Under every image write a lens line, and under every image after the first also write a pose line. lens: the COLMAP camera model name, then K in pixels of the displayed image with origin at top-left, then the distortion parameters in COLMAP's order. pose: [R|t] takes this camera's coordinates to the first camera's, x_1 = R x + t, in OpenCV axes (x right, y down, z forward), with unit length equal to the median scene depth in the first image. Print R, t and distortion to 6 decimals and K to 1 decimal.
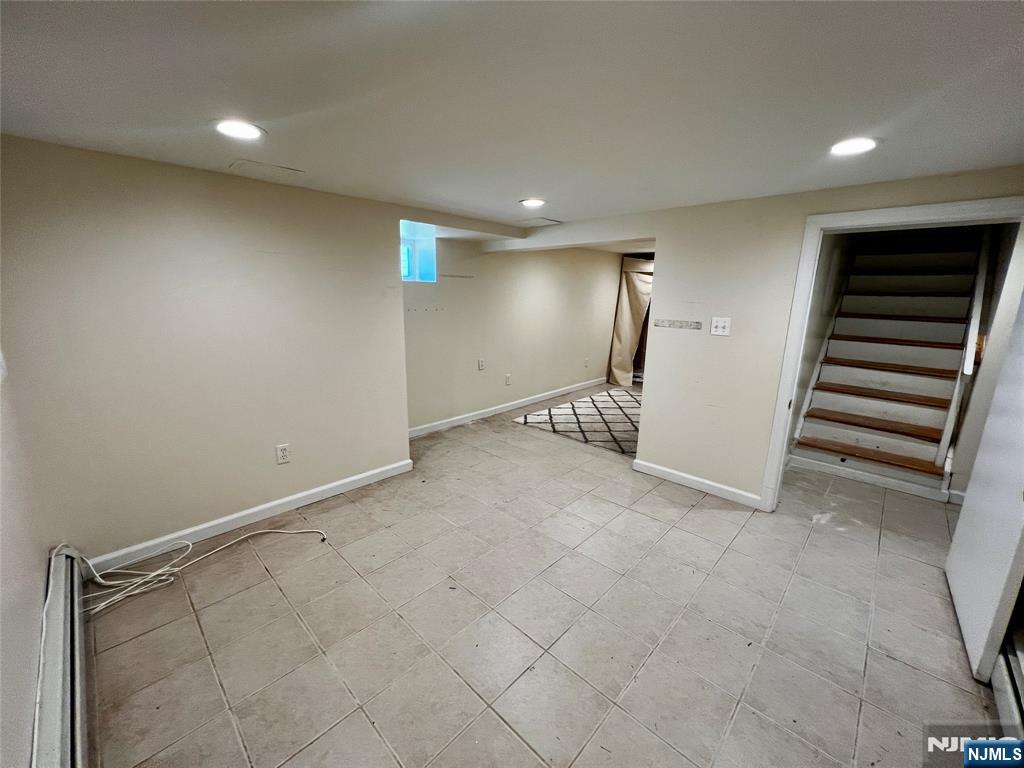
lens RADIAL K [[408.3, 0, 512.6], [0, 408.3, 384.1], [0, 0, 1]] dist [-0.001605, 0.000385]
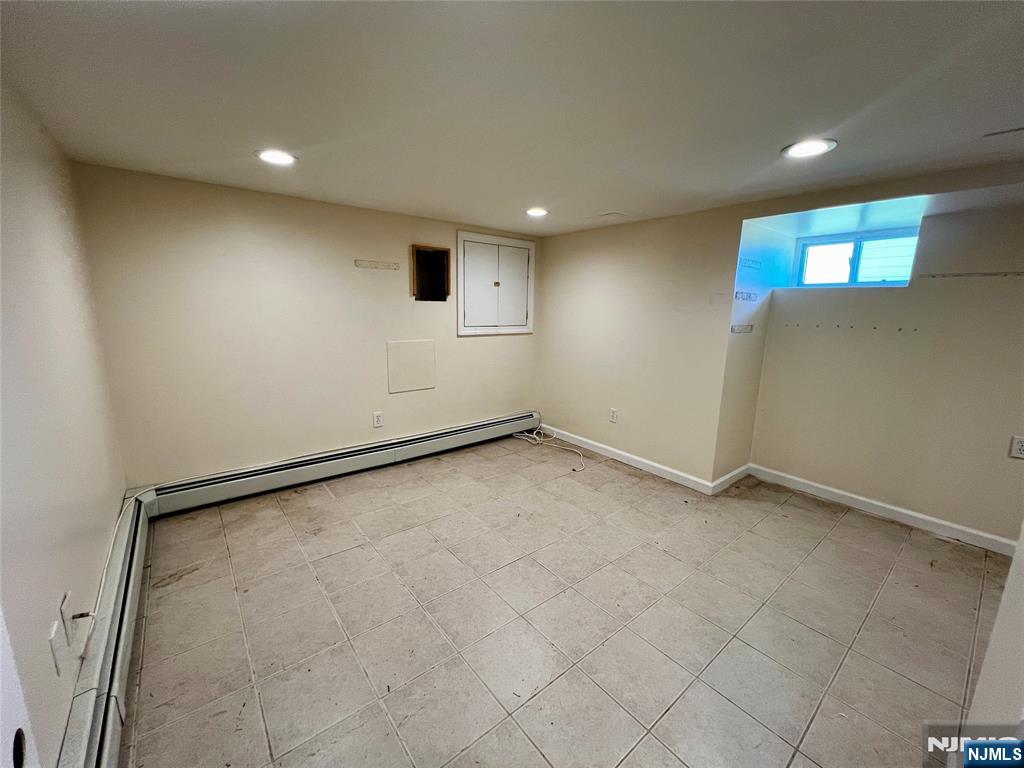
lens RADIAL K [[408.3, 0, 512.2], [0, 408.3, 383.5], [0, 0, 1]] dist [-0.001605, 0.000385]
pose [[-0.125780, 0.170891, -0.977229, 0.784800], [-0.242761, 0.949802, 0.197340, -0.117384], [0.961897, 0.262054, -0.077981, 0.710444]]
